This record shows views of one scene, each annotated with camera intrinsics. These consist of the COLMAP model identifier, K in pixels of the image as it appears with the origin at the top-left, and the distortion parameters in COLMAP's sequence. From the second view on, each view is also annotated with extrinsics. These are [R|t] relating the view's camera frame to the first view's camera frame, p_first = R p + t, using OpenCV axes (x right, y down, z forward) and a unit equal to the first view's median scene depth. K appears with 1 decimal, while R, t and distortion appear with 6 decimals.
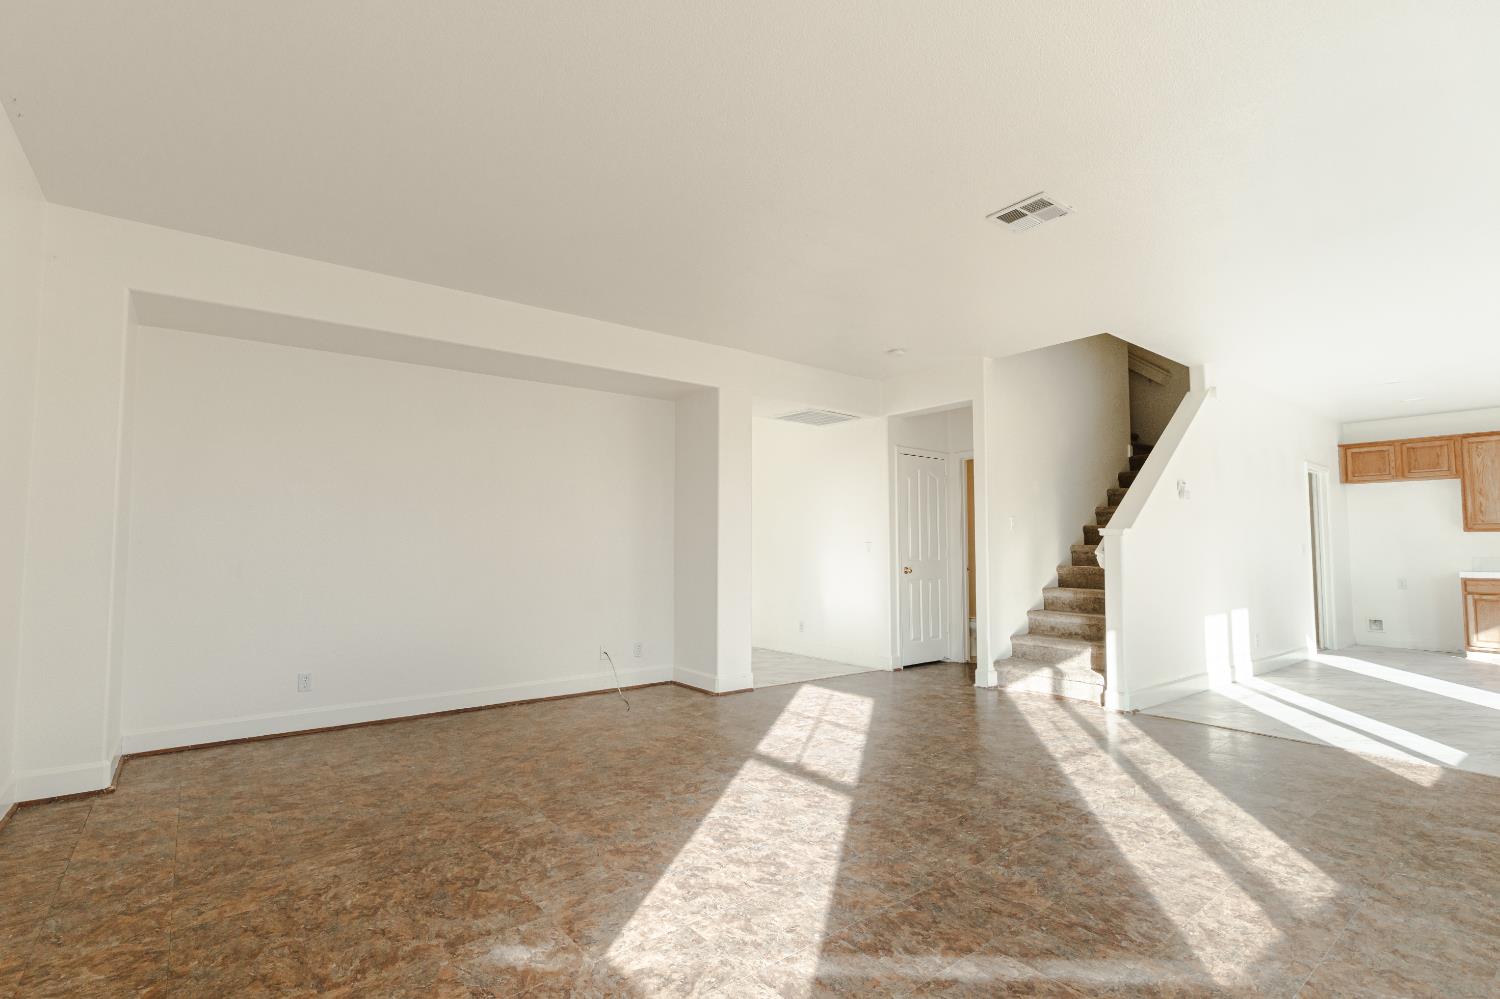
lens RADIAL K [[698.2, 0, 750.0], [0, 698.2, 499.5], [0, 0, 1]] dist [-0.002976, -0.000335]
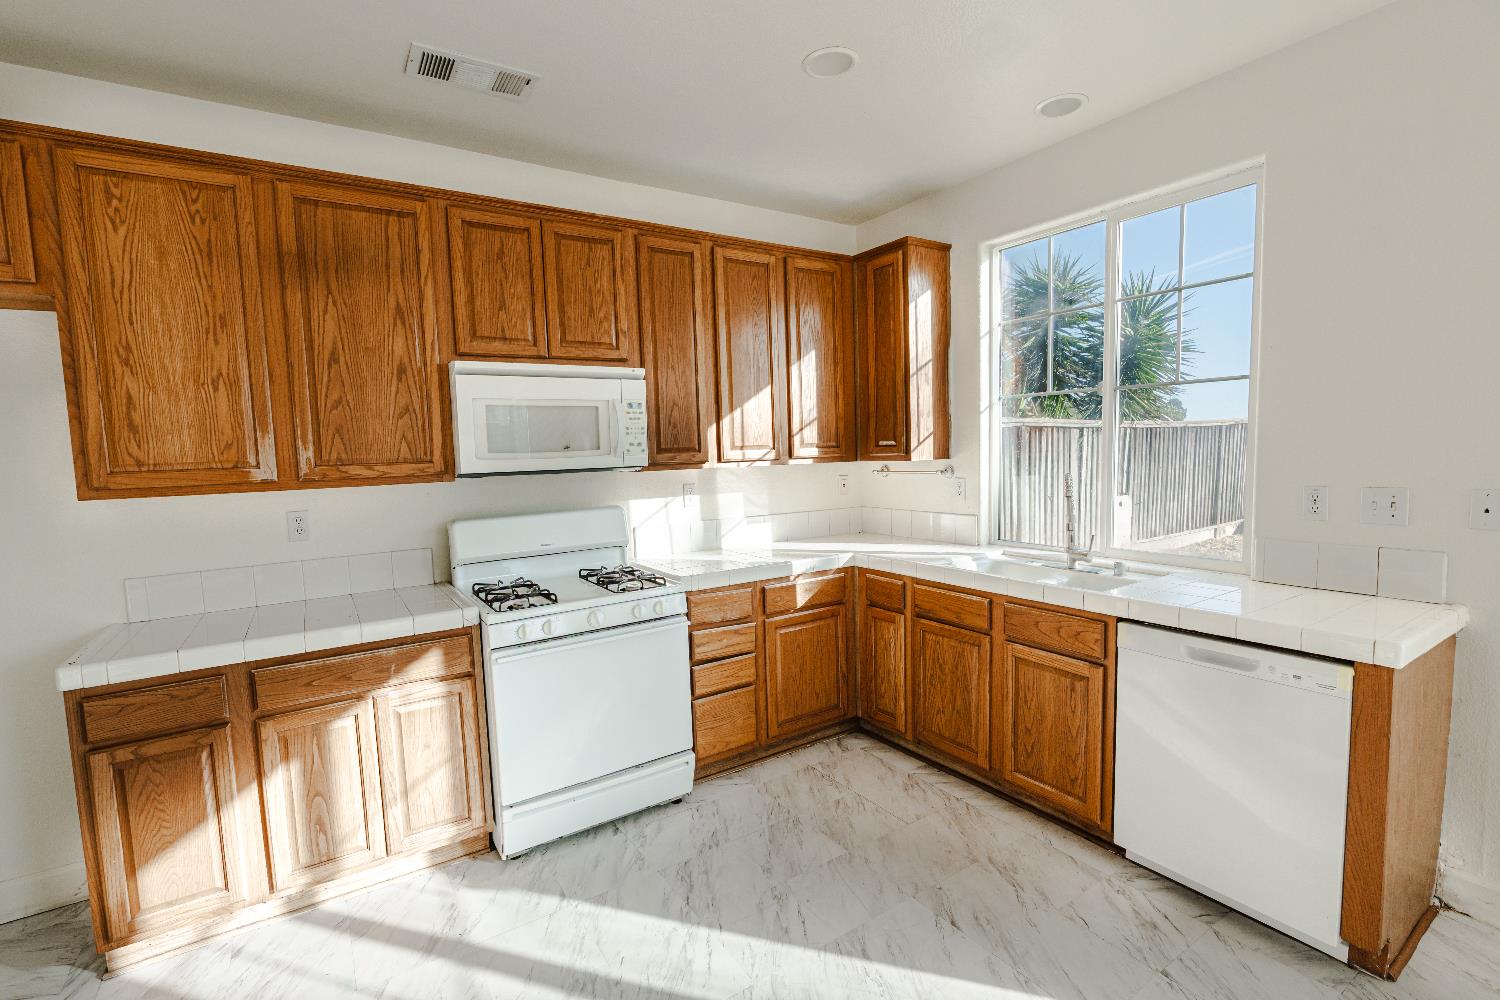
lens RADIAL K [[698.2, 0, 750.0], [0, 698.2, 500.0], [0, 0, 1]] dist [-0.002976, -0.000335]
pose [[0.064996, -0.083784, 0.994362, 0.779671], [-0.034739, 0.995675, 0.086165, 0.013112], [-0.997281, -0.040143, 0.061804, 0.726866]]
